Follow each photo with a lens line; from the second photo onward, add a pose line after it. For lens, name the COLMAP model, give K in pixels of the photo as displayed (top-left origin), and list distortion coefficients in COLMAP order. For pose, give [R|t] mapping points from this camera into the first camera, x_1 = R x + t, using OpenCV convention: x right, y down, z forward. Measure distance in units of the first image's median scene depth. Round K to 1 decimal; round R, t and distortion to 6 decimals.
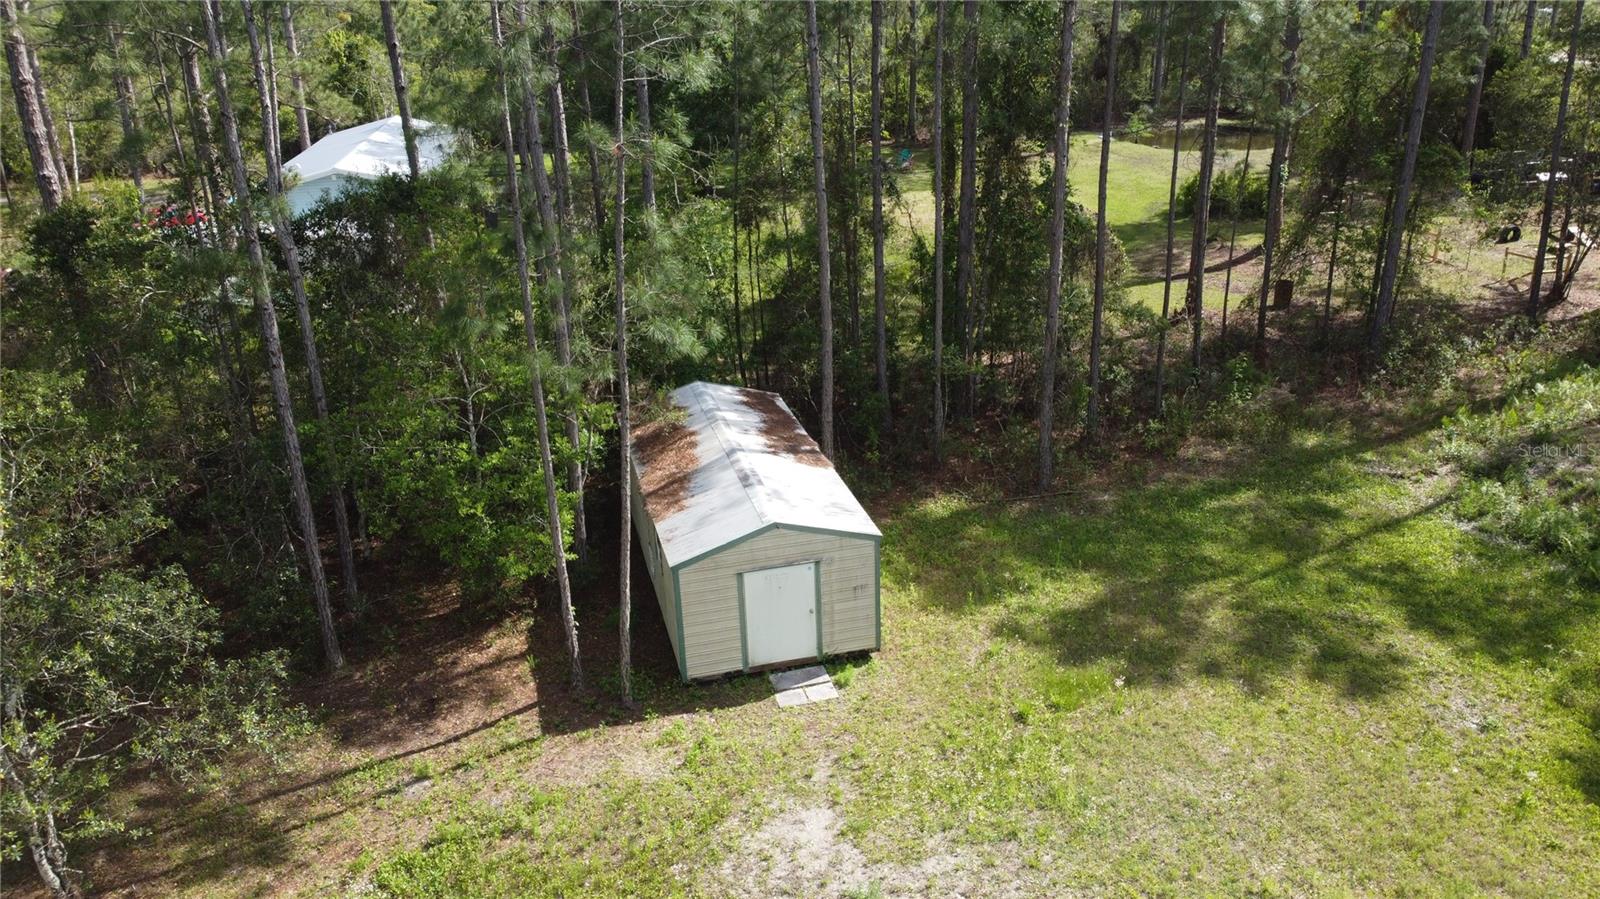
lens RADIAL K [[1209.0, 0, 794.0], [0, 1209.0, 453.3], [0, 0, 1]] dist [0.003092, -0.005811]
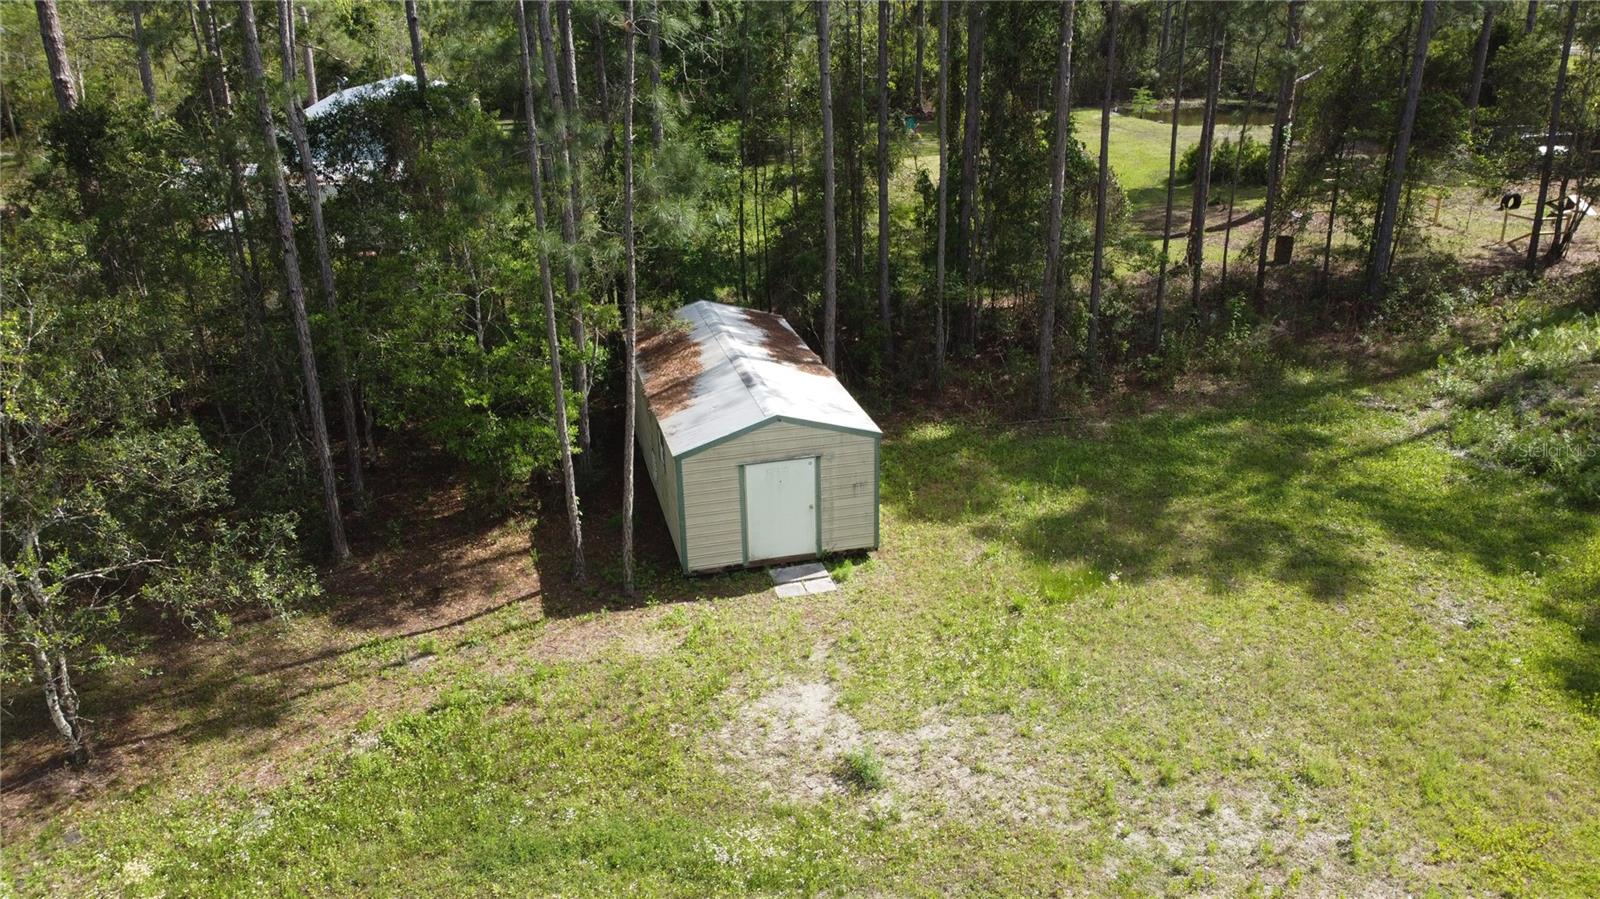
lens RADIAL K [[1209.0, 0, 793.7], [0, 1209.0, 450.8], [0, 0, 1]] dist [0.003092, -0.005811]
pose [[0.999862, 0.016631, -0.000242, -0.000865], [-0.016631, 0.999860, 0.001953, 0.080120], [0.000275, -0.001949, 0.999998, -0.015683]]
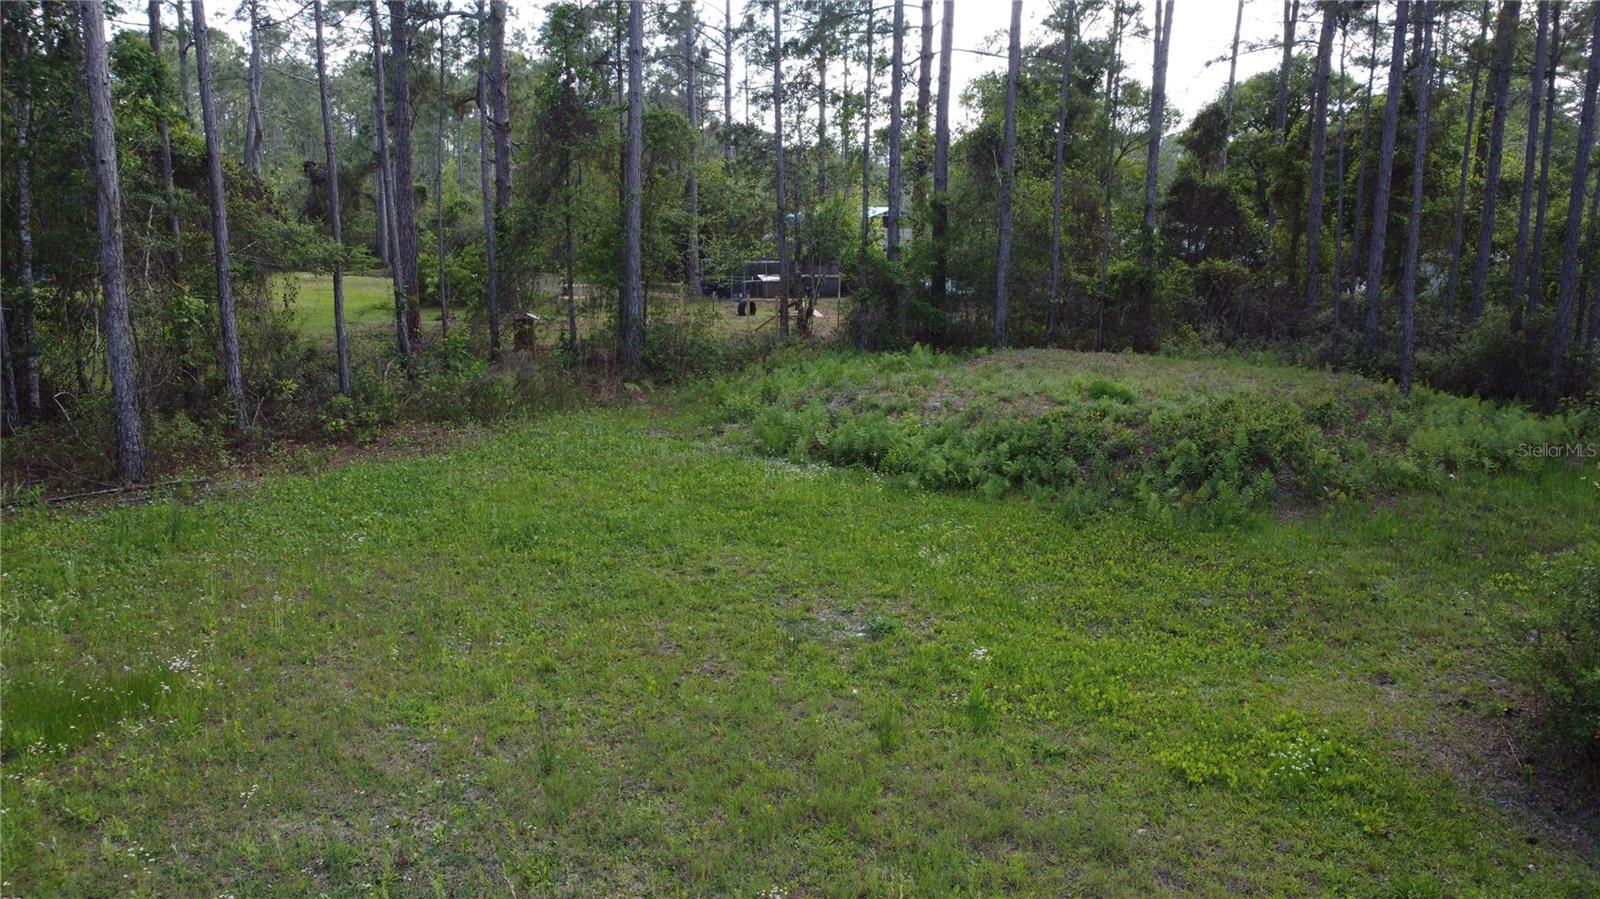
lens RADIAL K [[1209.0, 0, 799.2], [0, 1209.0, 450.0], [0, 0, 1]] dist [0.003092, -0.005811]
pose [[0.834868, -0.057064, 0.547485, 0.205338], [0.168339, 0.973428, -0.155243, 0.204440], [-0.524078, 0.221771, 0.822289, 0.472495]]
